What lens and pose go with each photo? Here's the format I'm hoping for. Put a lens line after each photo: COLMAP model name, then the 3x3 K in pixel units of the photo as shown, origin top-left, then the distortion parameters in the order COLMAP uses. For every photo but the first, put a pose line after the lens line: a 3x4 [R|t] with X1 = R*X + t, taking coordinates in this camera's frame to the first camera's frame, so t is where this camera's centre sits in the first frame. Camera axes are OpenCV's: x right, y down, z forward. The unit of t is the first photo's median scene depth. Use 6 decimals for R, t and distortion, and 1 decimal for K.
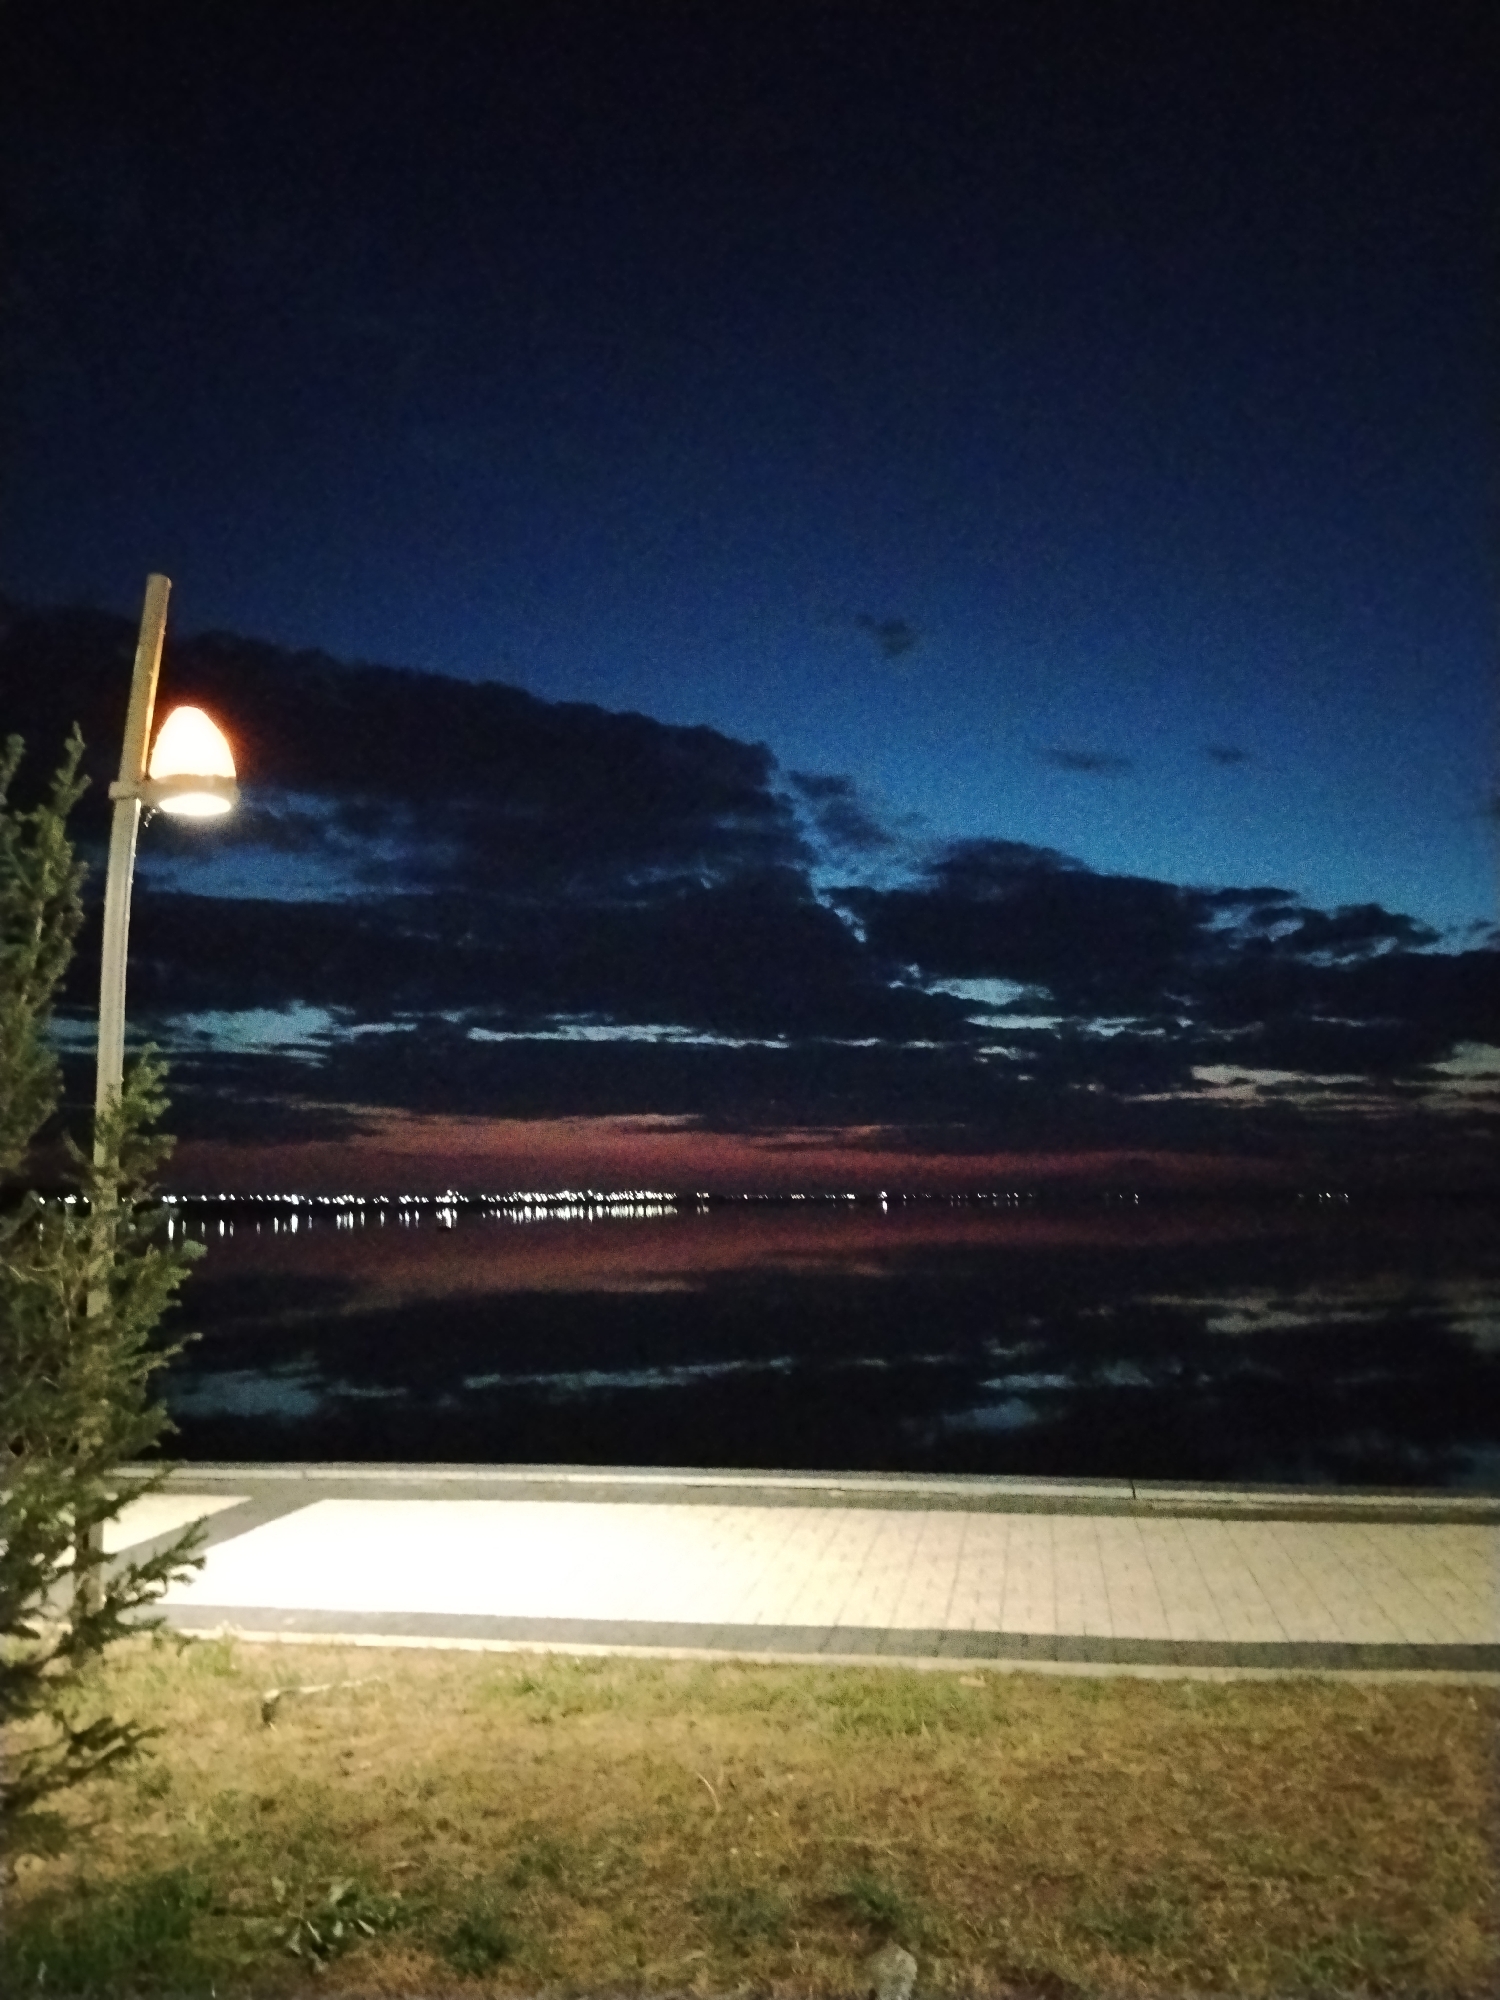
lens RADIAL K [[1637.8, 0, 756.0], [0, 1637.8, 977.6], [0, 0, 1]] dist [0.116842, -0.227124]
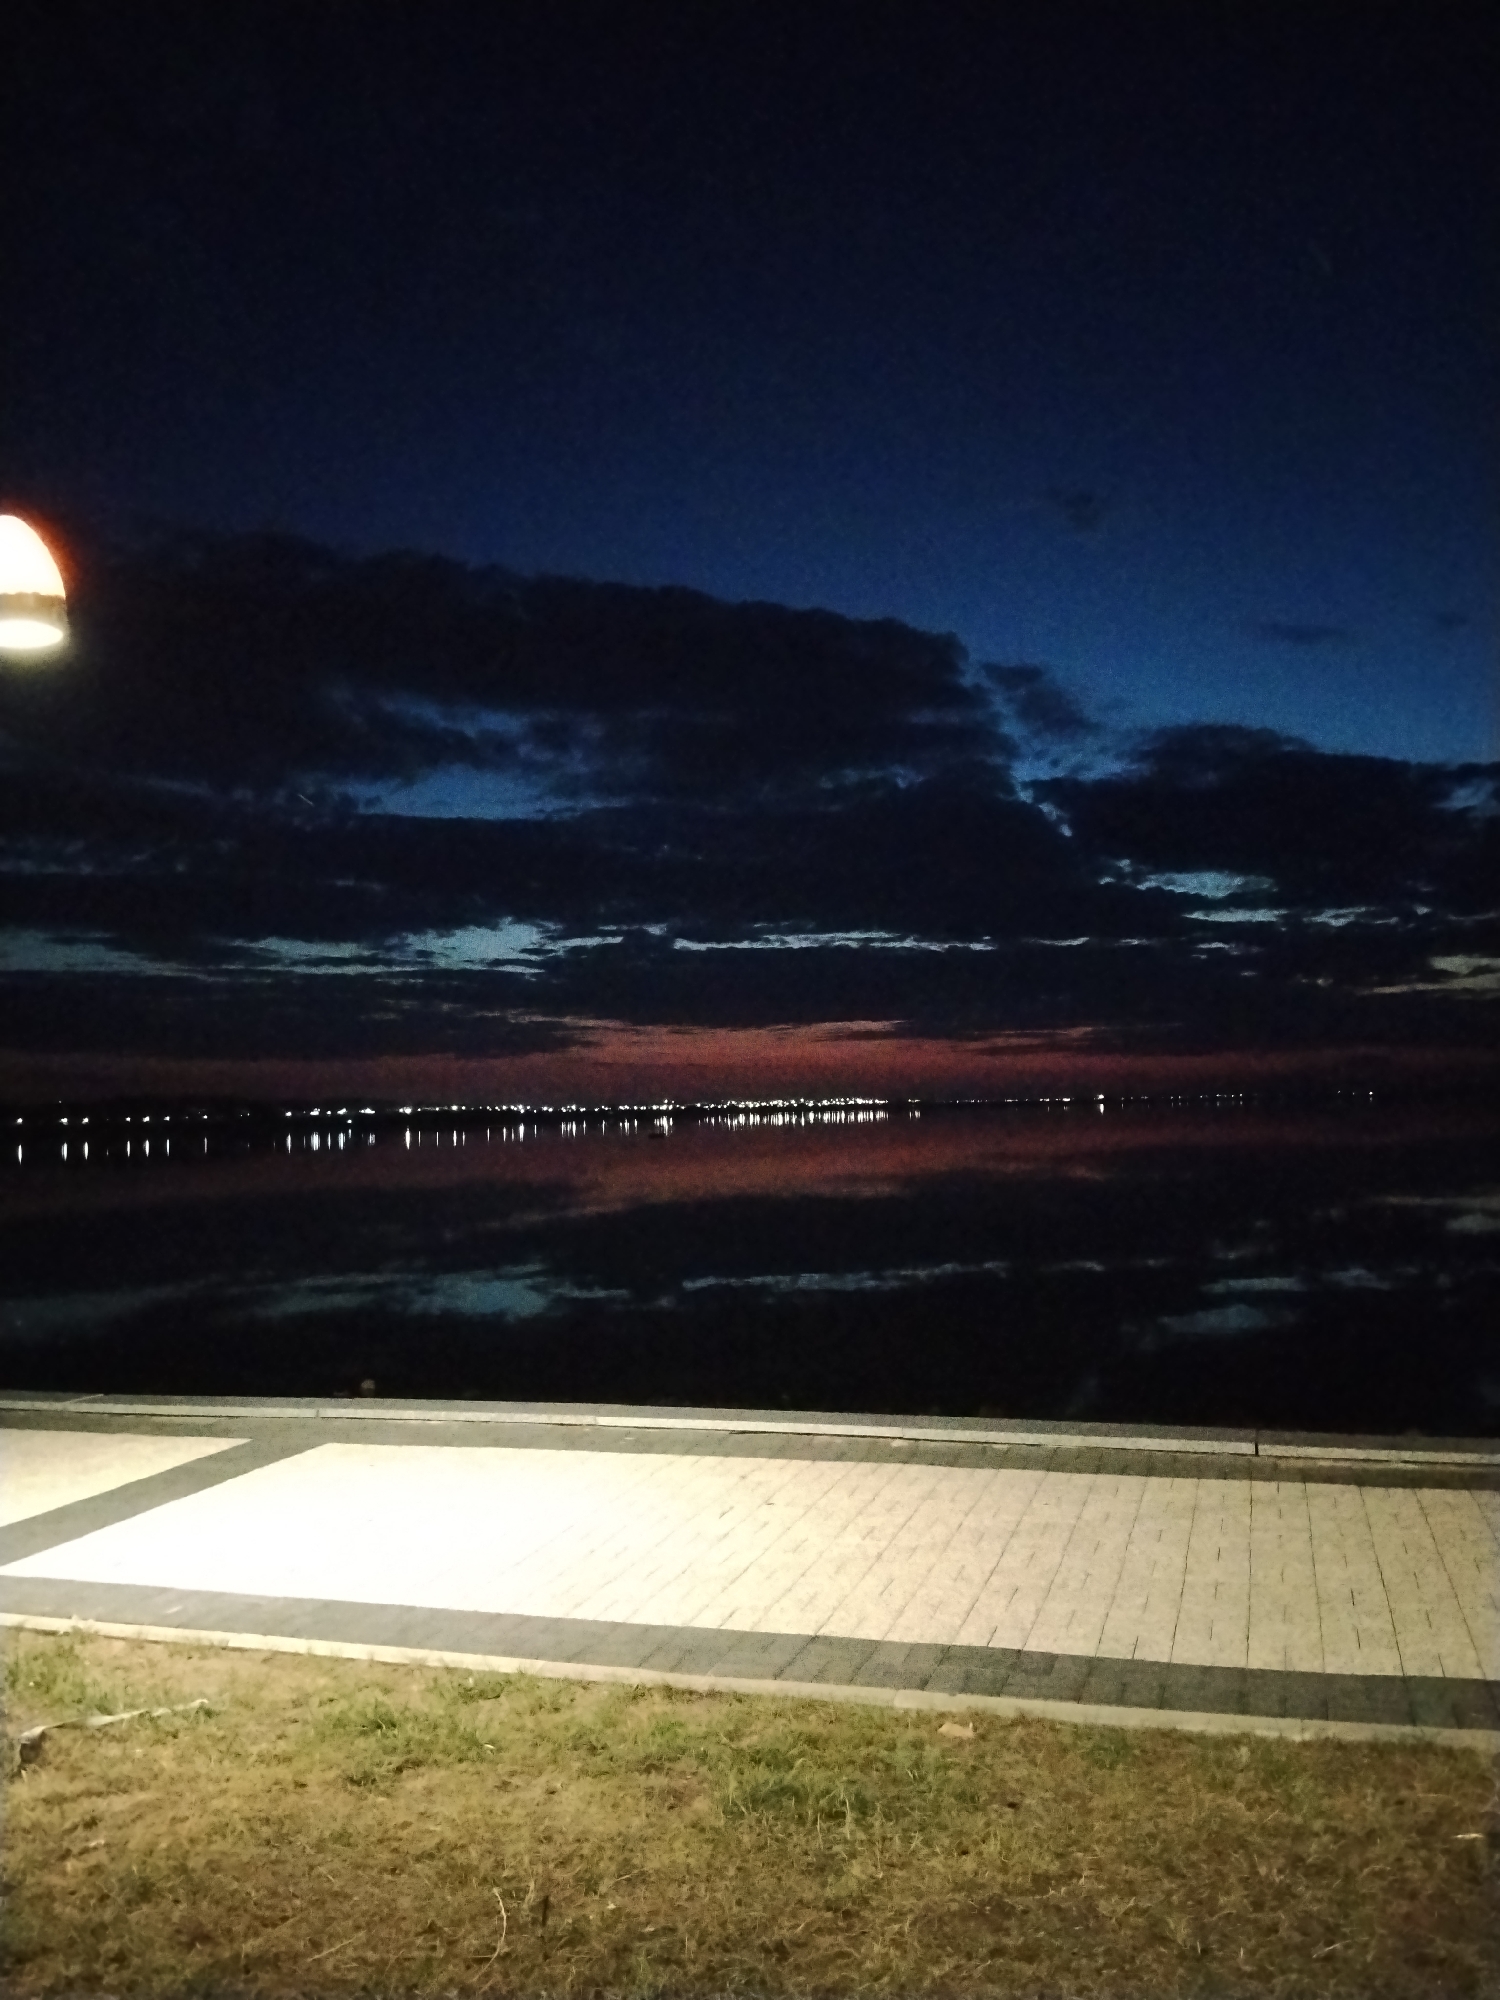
lens RADIAL K [[1637.8, 0, 746.2], [0, 1637.8, 977.6], [0, 0, 1]] dist [0.116842, -0.227124]
pose [[0.990656, -0.027809, -0.133520, 0.087480], [0.035355, 0.997889, 0.054475, 0.022730], [0.131723, -0.058687, 0.989548, 0.155777]]
